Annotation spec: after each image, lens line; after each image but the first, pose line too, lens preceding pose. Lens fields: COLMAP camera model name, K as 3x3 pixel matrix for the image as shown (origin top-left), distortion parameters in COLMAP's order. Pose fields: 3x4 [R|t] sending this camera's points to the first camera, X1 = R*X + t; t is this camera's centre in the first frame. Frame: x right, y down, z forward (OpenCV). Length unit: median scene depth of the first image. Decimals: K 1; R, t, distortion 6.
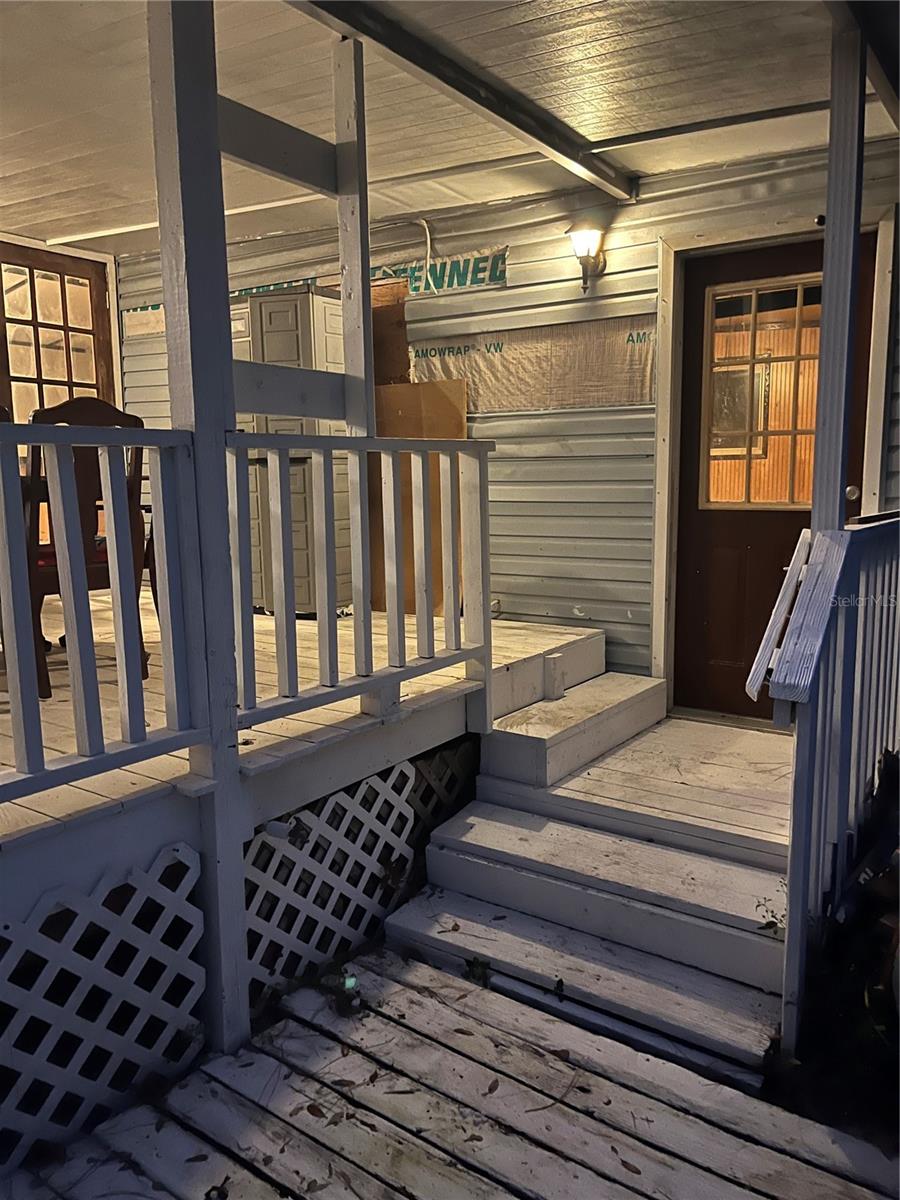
lens RADIAL K [[900.4, 0, 452.9], [0, 900.4, 601.8], [0, 0, 1]] dist [0.007449, -0.007476]
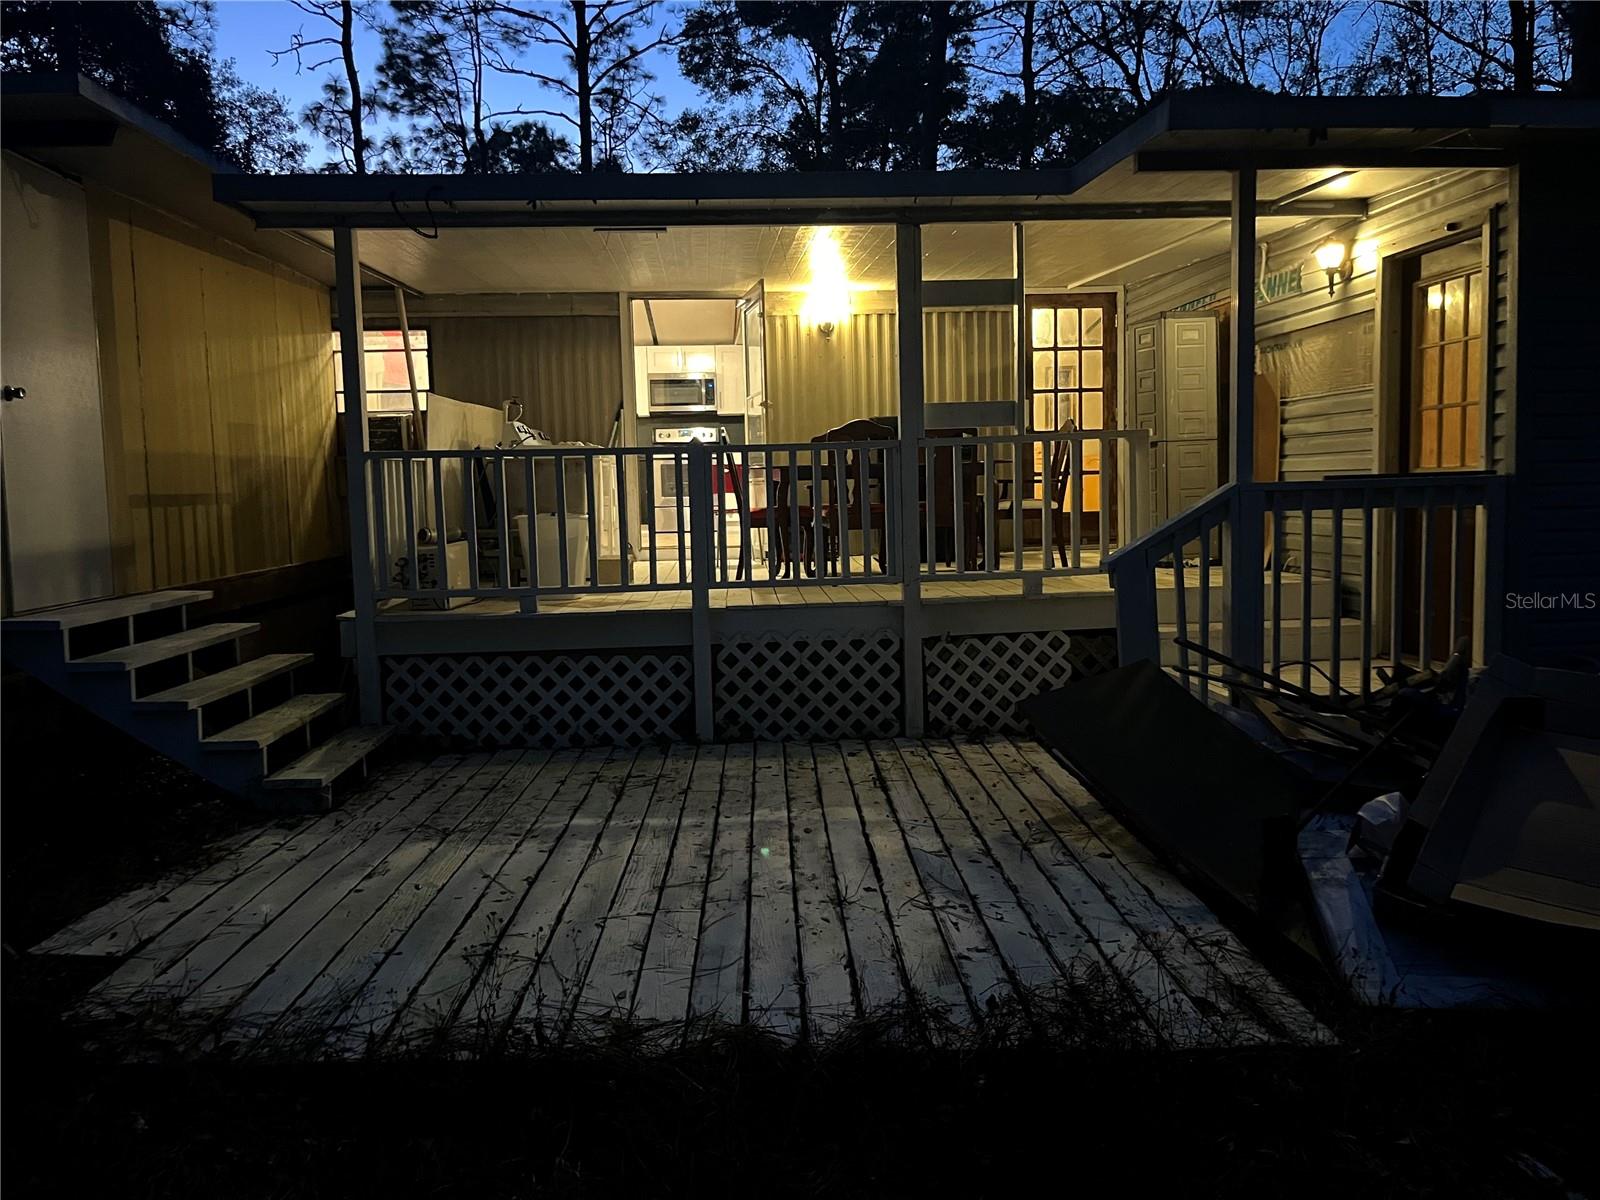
lens RADIAL K [[1200.6, 0, 798.8], [0, 1200.6, 596.3], [0, 0, 1]] dist [0.007449, -0.007476]
pose [[0.605850, 0.063268, -0.793059, 1.347542], [-0.081572, 0.996519, 0.017184, 0.112659], [0.791386, 0.054280, 0.608902, -0.684639]]
